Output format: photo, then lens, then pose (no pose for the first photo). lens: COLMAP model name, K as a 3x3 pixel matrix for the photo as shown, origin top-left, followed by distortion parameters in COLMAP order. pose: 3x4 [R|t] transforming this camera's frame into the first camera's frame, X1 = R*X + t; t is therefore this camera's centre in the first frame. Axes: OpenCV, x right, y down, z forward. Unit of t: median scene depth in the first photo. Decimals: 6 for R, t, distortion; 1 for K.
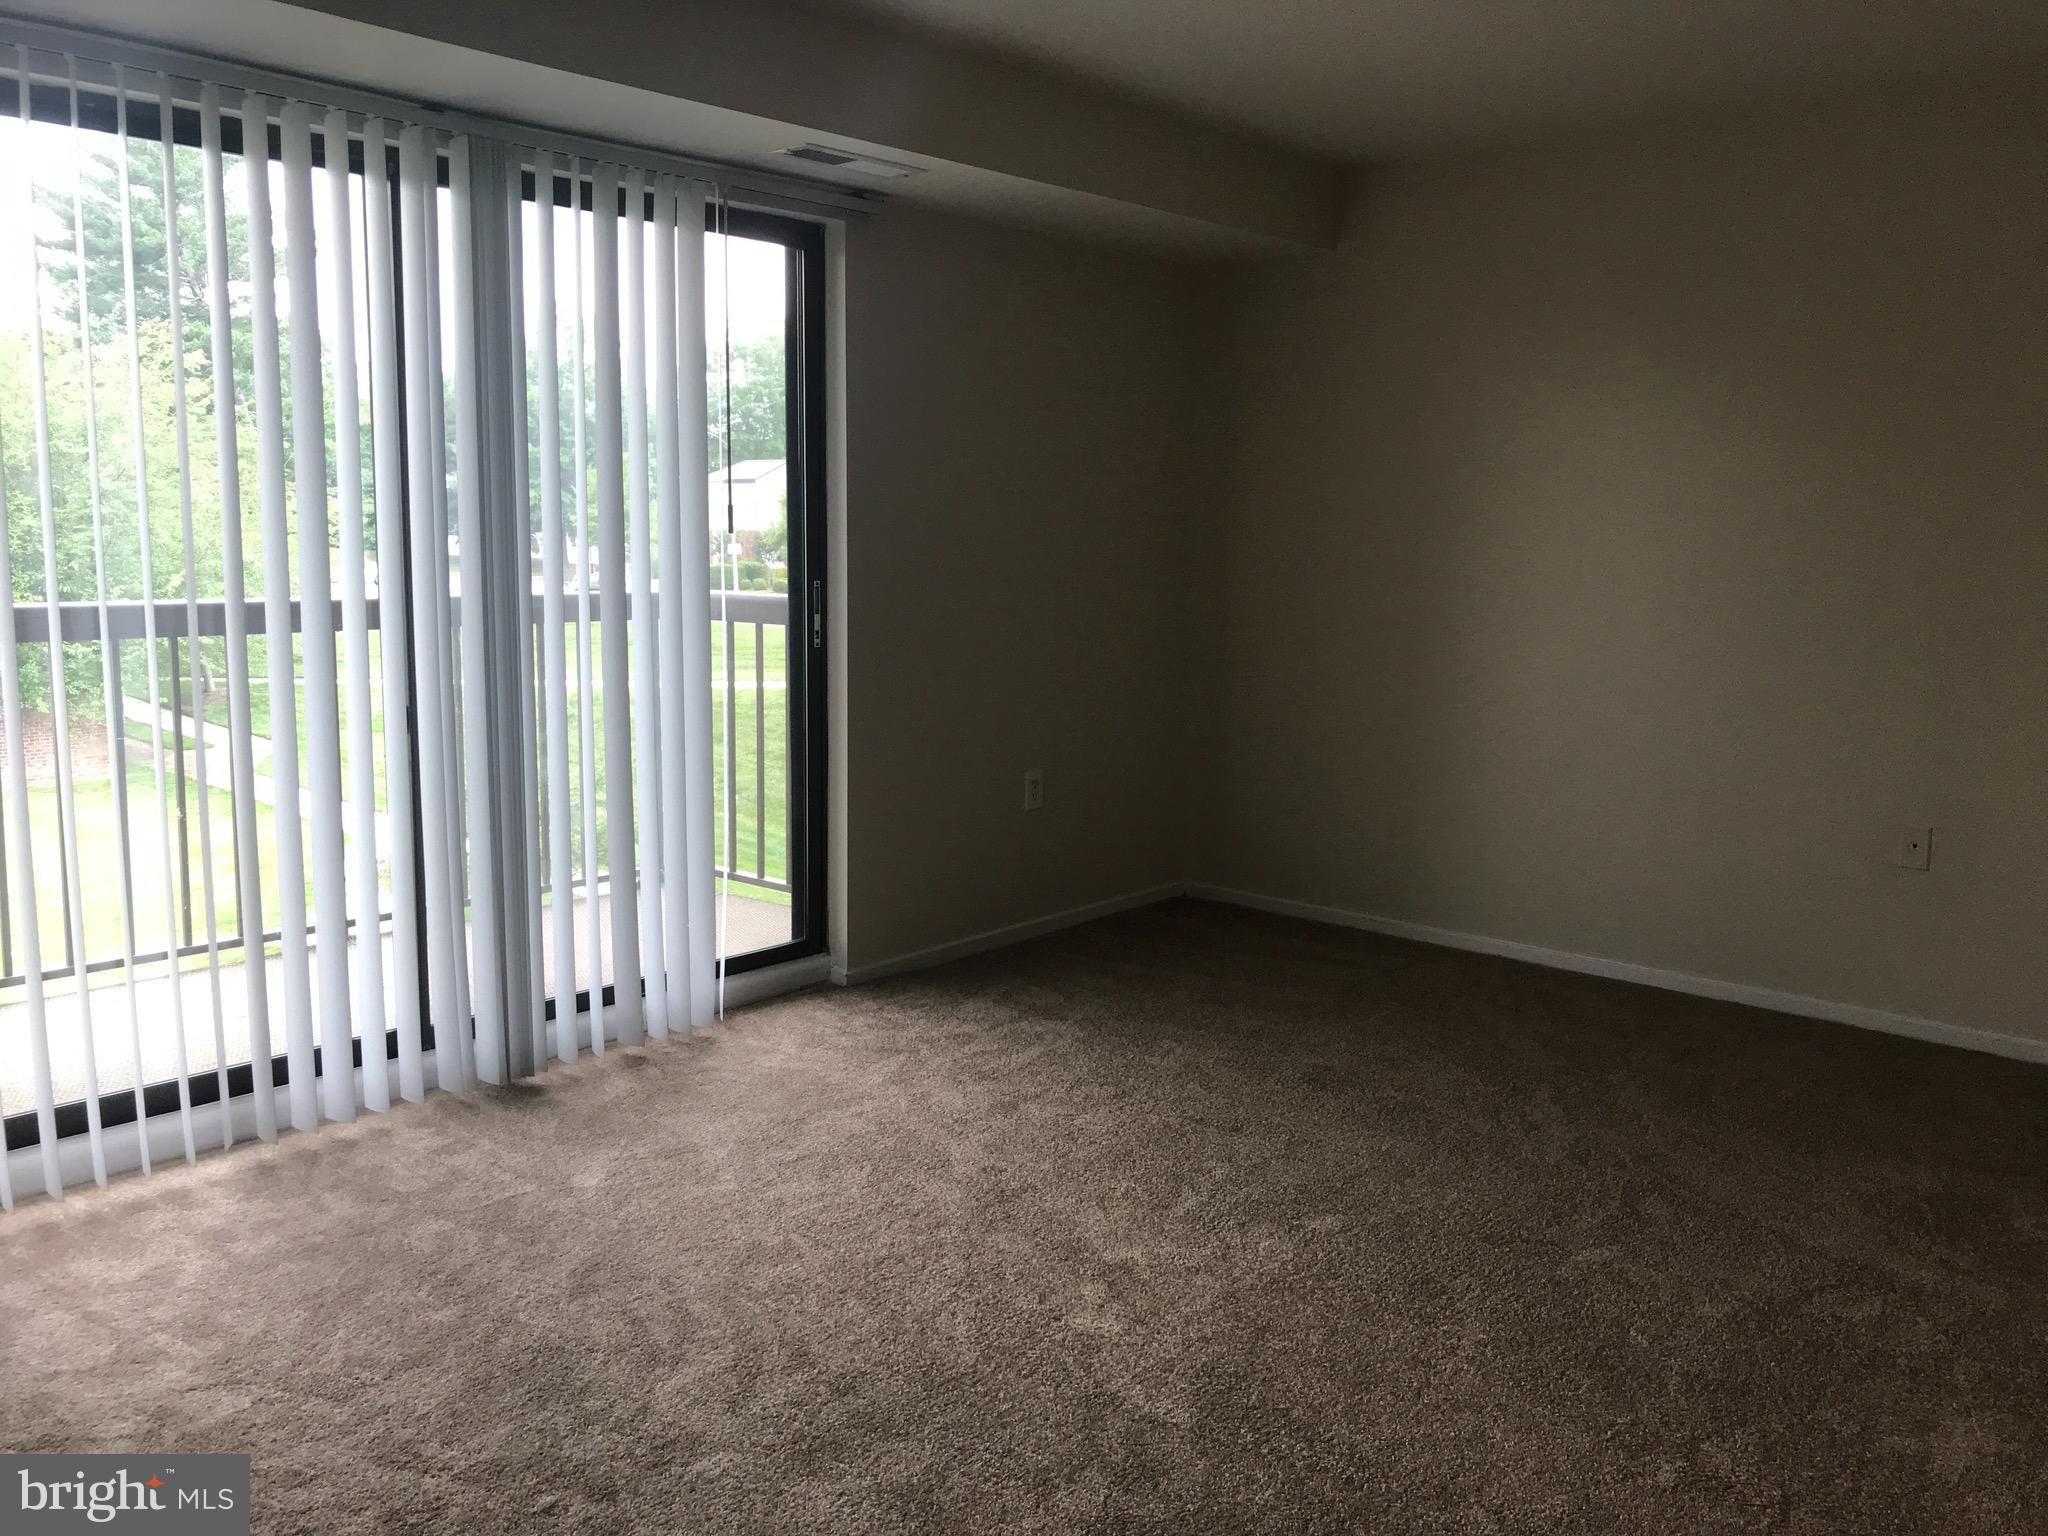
lens RADIAL K [[1664.7, 0, 1025.8], [0, 1664.7, 755.4], [0, 0, 1]] dist [0.005154, 0.003766]
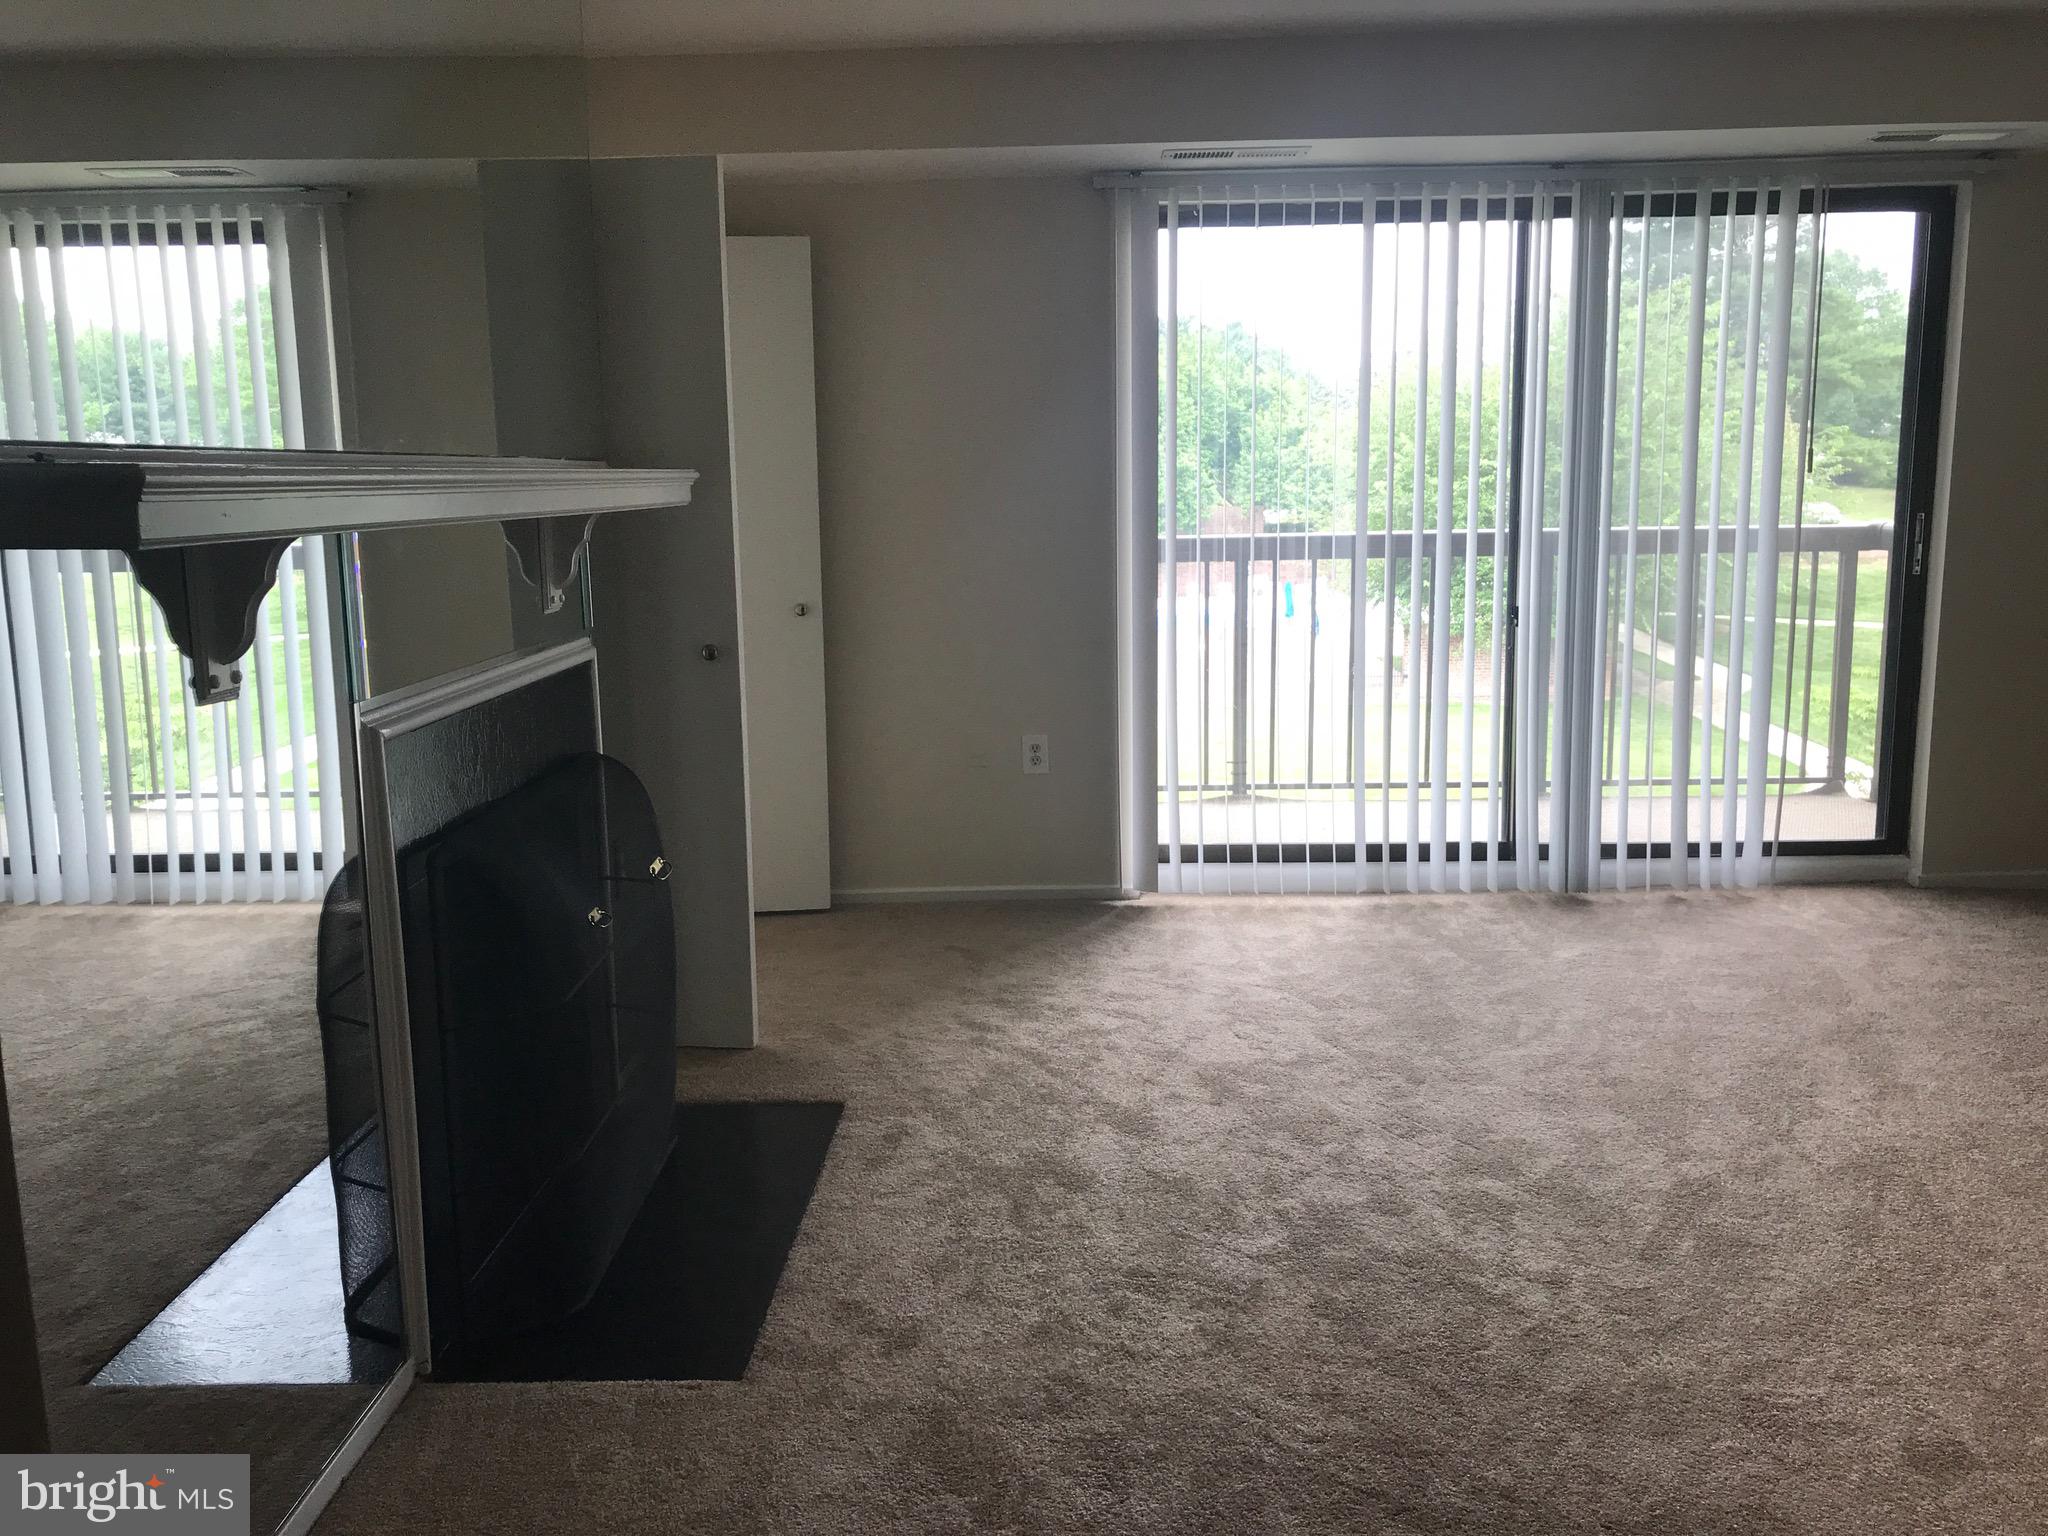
lens RADIAL K [[1664.7, 0, 1025.8], [0, 1664.7, 755.4], [0, 0, 1]] dist [0.005154, 0.003766]
pose [[0.649736, 0.101261, -0.753386, 0.462220], [-0.077627, 0.994745, 0.066754, 0.035098], [0.756186, 0.015111, 0.654182, -0.232338]]
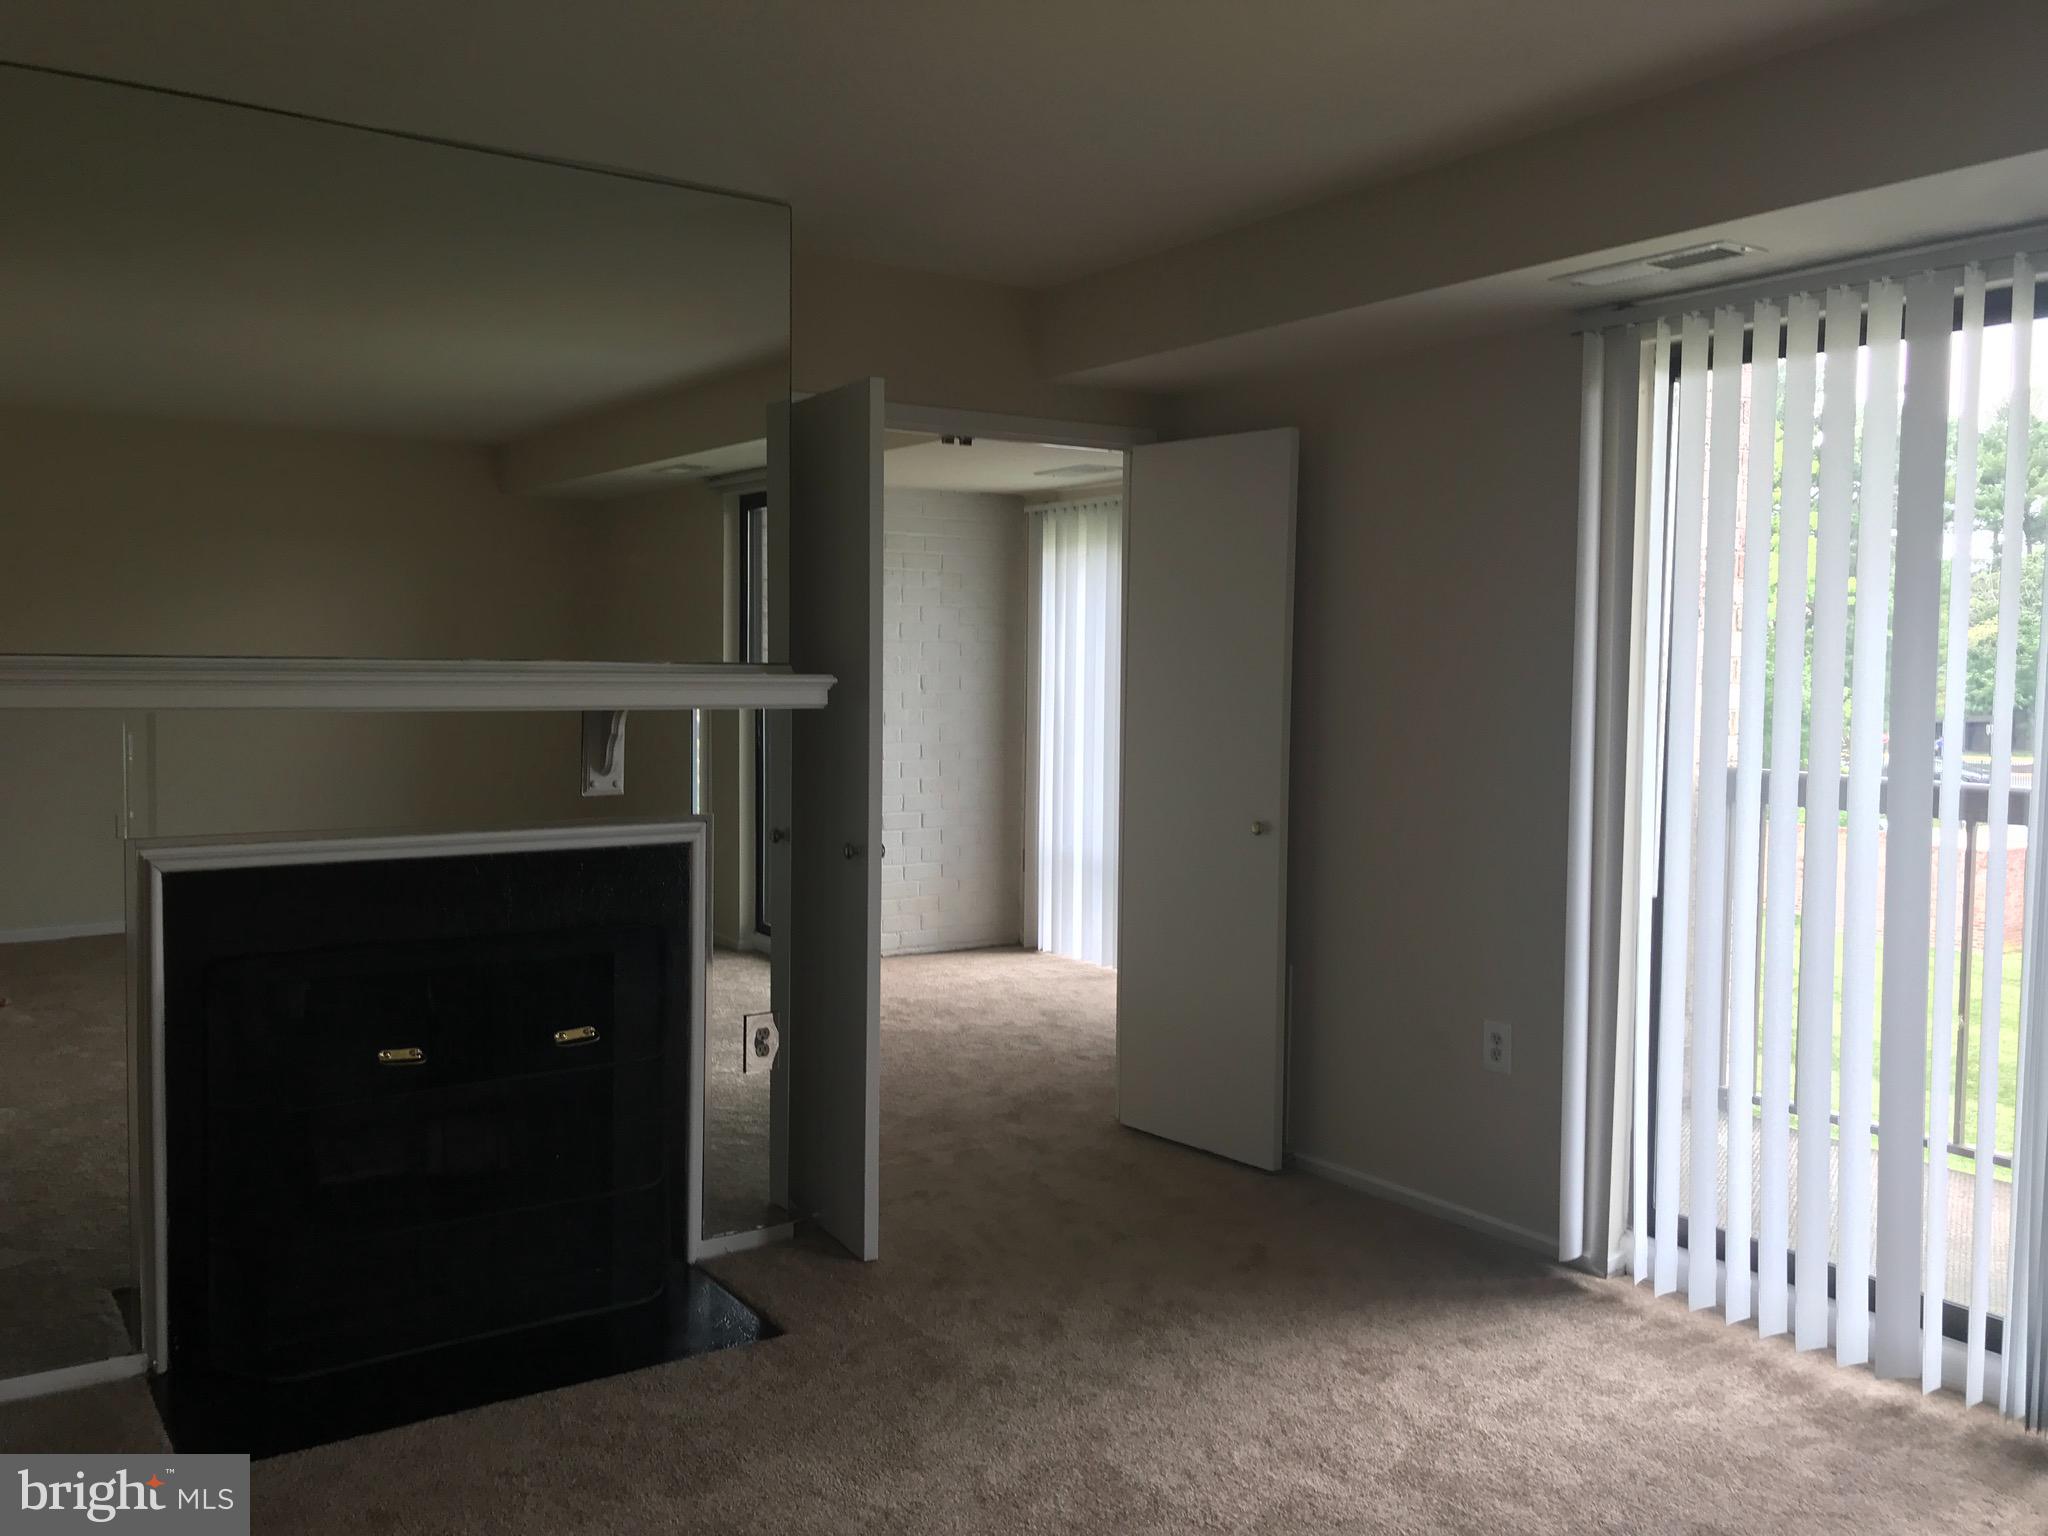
lens RADIAL K [[1737.4, 0, 1025.5], [0, 1737.4, 755.6], [0, 0, 1]] dist [0.003679, 0.002355]
pose [[-0.222342, 0.050764, -0.973646, 0.589909], [-0.150455, 0.984895, 0.085708, -0.126178], [0.963290, 0.165546, -0.211346, 0.685240]]
